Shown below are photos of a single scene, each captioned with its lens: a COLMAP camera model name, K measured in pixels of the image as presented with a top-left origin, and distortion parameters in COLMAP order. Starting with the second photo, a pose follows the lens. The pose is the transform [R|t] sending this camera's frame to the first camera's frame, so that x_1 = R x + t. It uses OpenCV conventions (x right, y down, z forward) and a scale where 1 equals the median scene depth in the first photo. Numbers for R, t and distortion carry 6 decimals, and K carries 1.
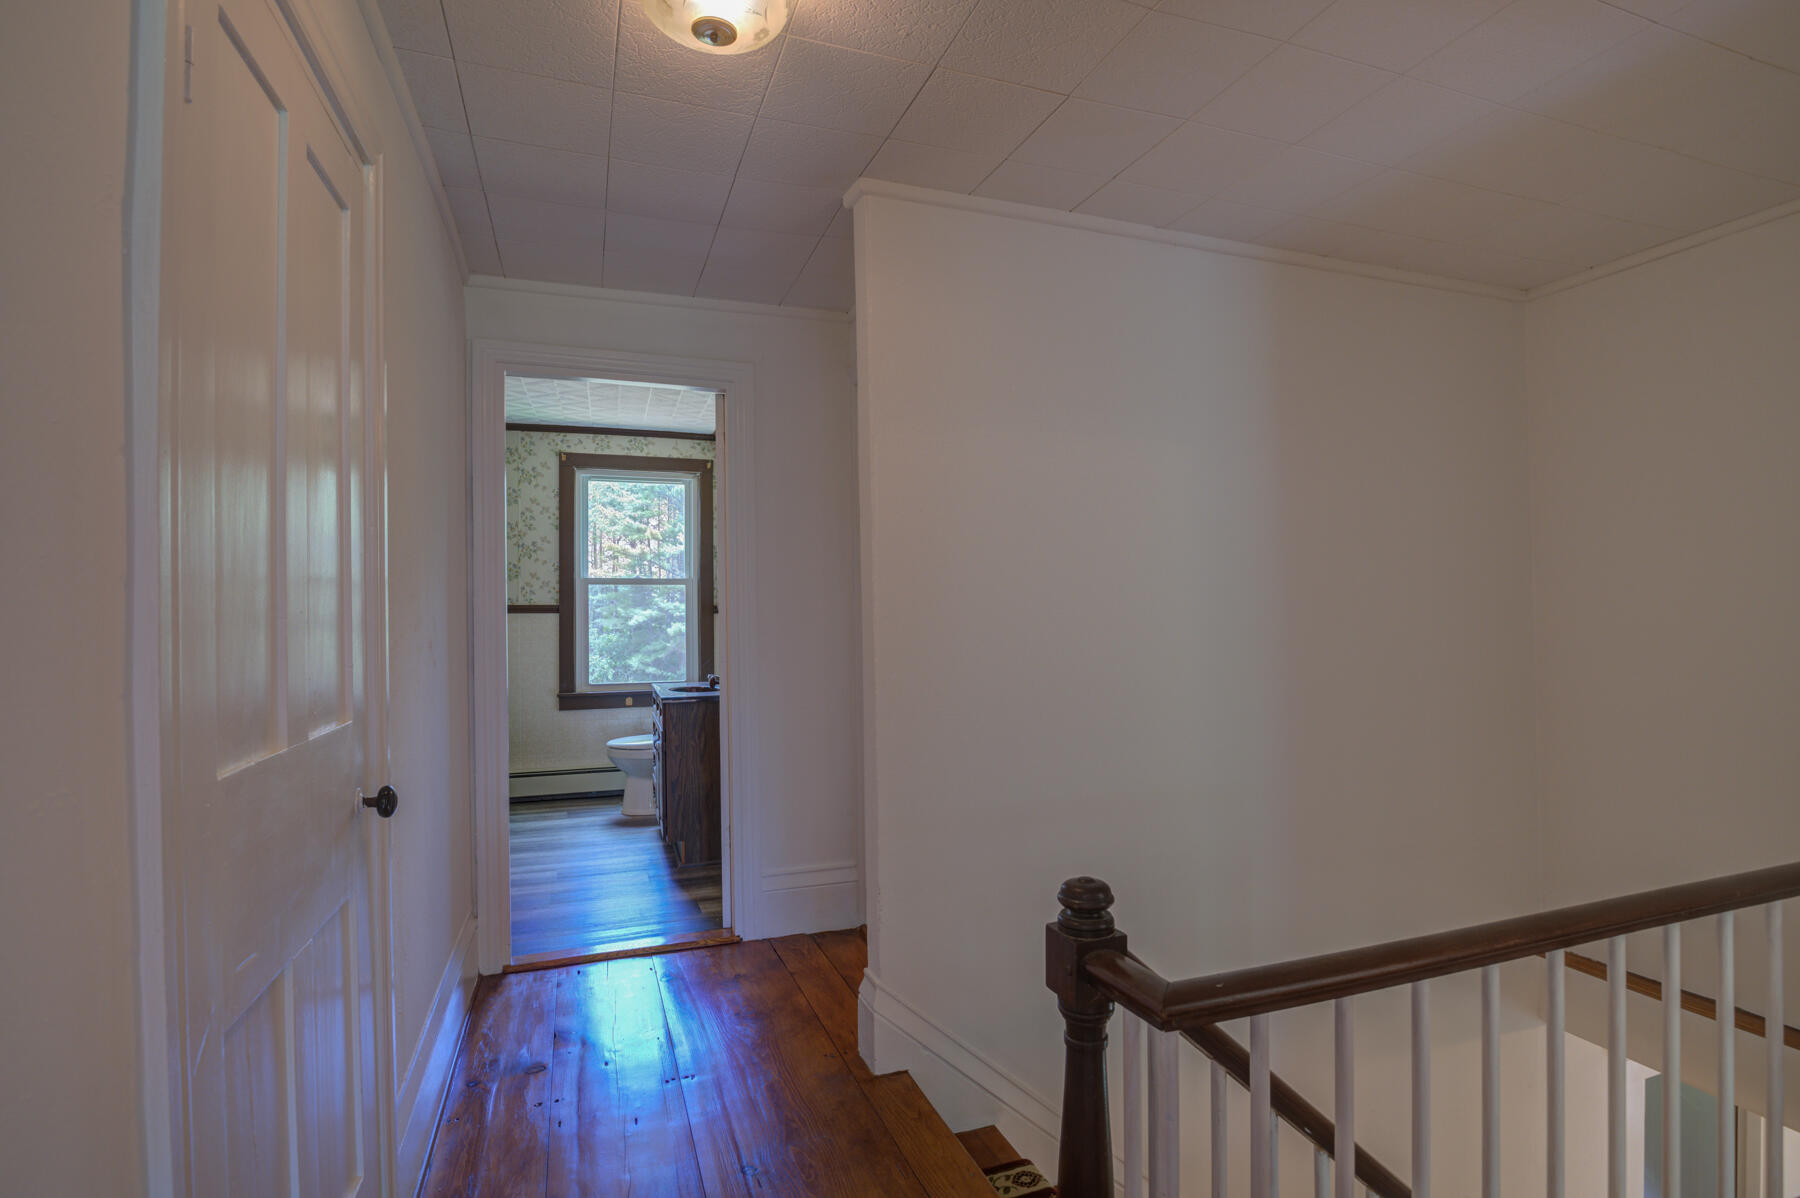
lens RADIAL K [[911.0, 0, 907.2], [0, 911.0, 610.3], [0, 0, 1]] dist [-0.020262, -0.000434]
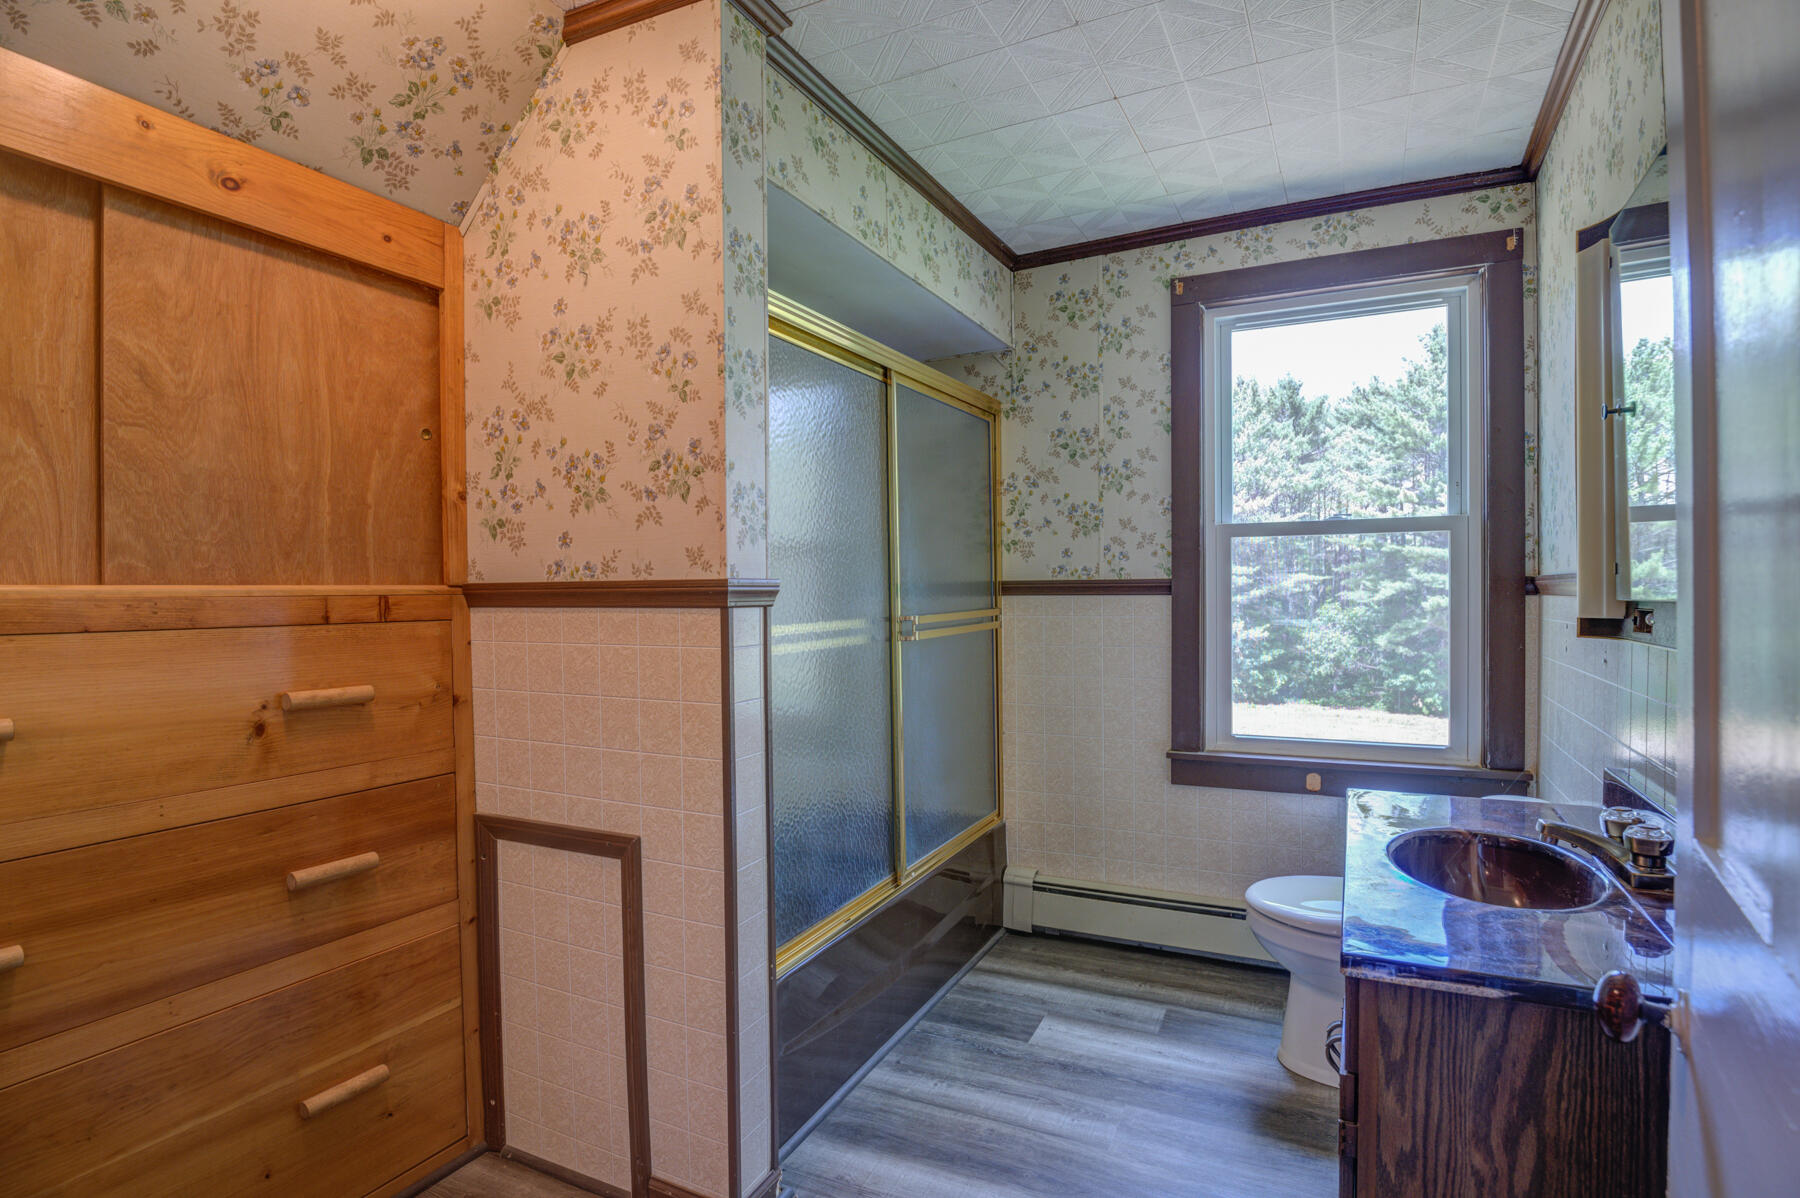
lens RADIAL K [[893.1, 0, 899.5], [0, 893.1, 607.3], [0, 0, 1]] dist [-0.027701, -0.001186]
pose [[0.701221, 0.013040, -0.712825, -0.131417], [0.006738, 0.999667, 0.024915, -0.003492], [0.712912, -0.022273, 0.700899, 0.534042]]
